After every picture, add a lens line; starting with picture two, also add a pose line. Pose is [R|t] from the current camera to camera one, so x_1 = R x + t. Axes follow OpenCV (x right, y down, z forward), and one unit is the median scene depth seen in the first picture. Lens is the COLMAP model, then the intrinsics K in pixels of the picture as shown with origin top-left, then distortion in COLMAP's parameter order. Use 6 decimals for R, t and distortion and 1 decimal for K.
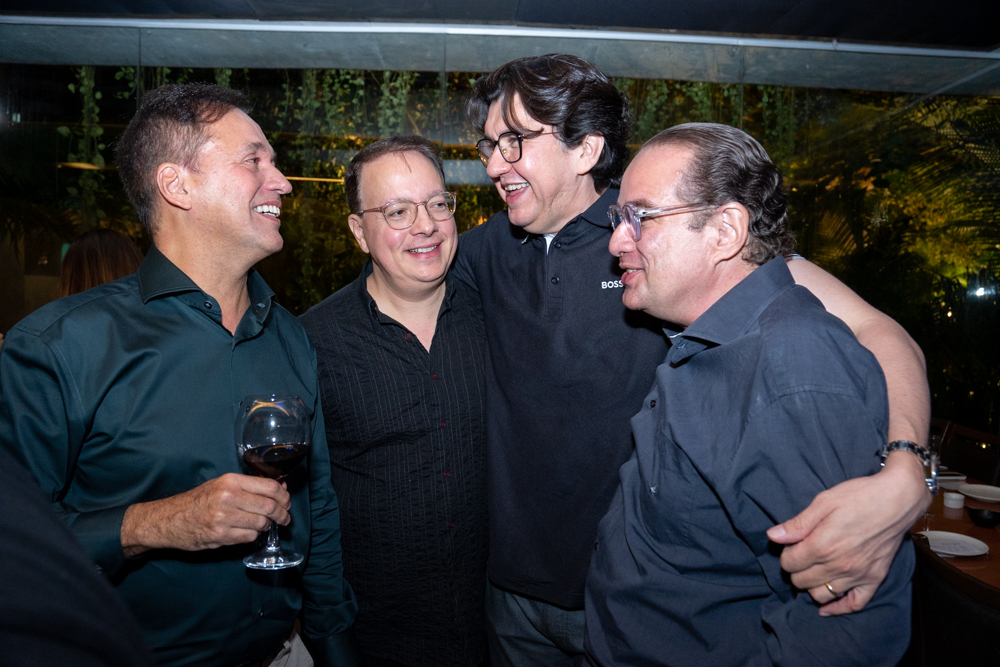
lens RADIAL K [[737.0, 0, 500.0], [0, 737.0, 333.5], [0, 0, 1]] dist [-0.134124, 0.087818]
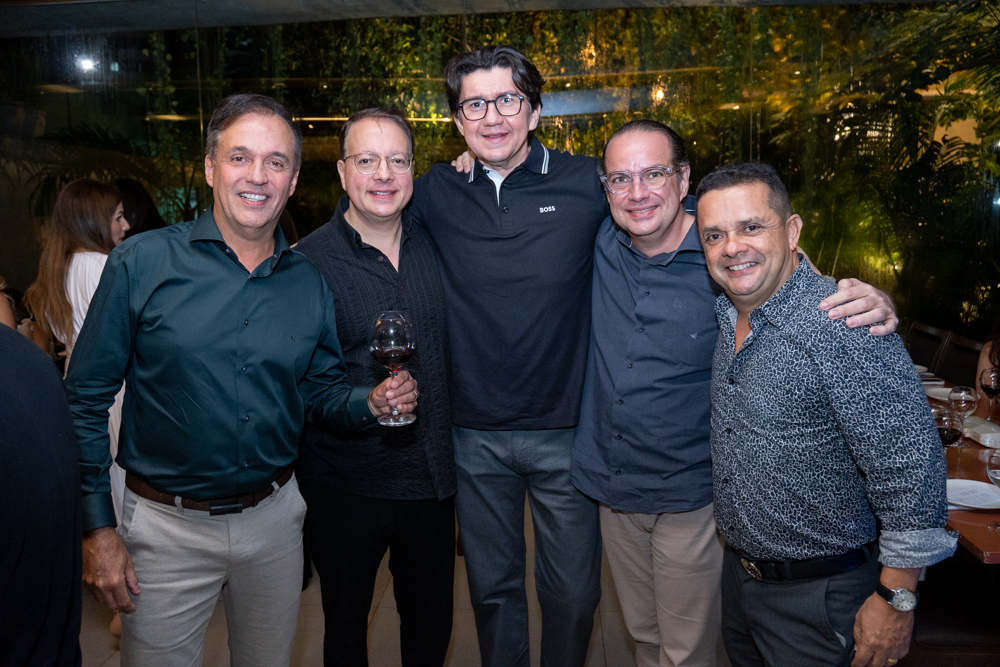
lens RADIAL K [[737.0, 0, 500.0], [0, 737.0, 333.5], [0, 0, 1]] dist [-0.134124, 0.087818]
pose [[0.992439, -0.019148, -0.121233, 0.079375], [0.030791, 0.995010, 0.094910, 0.007710], [0.118811, -0.097926, 0.988076, -0.089895]]
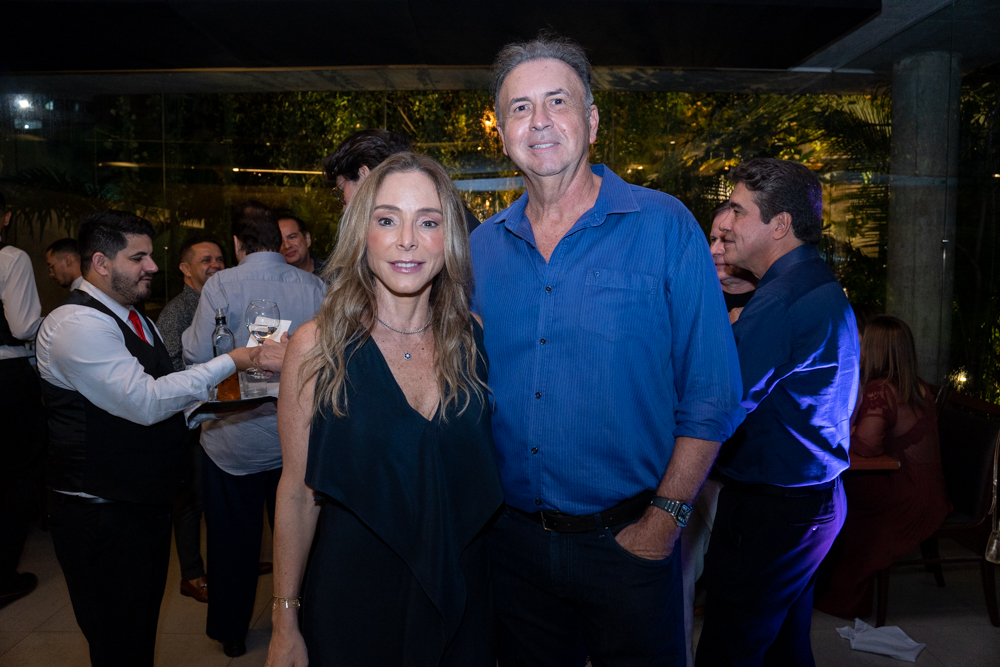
lens RADIAL K [[737.0, 0, 500.0], [0, 737.0, 333.5], [0, 0, 1]] dist [-0.134124, 0.087818]
pose [[0.999231, -0.016140, -0.035741, 0.146981], [0.017243, 0.999377, 0.030784, 0.033472], [0.035222, -0.031376, 0.998887, -0.296610]]
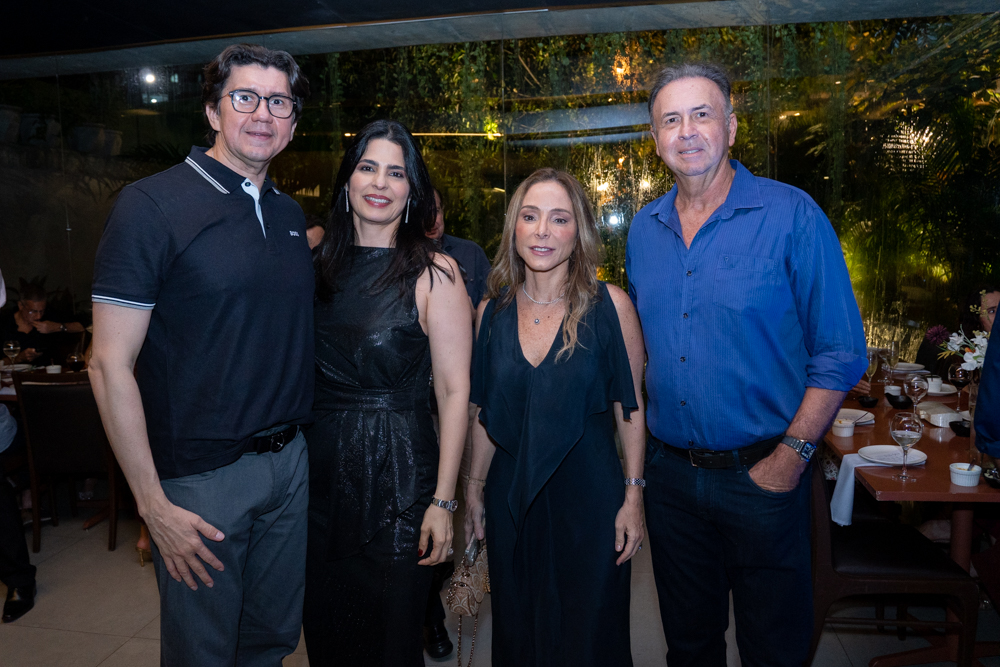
lens RADIAL K [[786.2, 0, 477.7], [0, 786.2, 335.2], [0, 0, 1]] dist [-0.147448, 0.111416]
pose [[0.972527, -0.013206, -0.232414, 0.143686], [0.030233, 0.997099, 0.069850, 0.019438], [0.230817, -0.074958, 0.970105, -0.233740]]
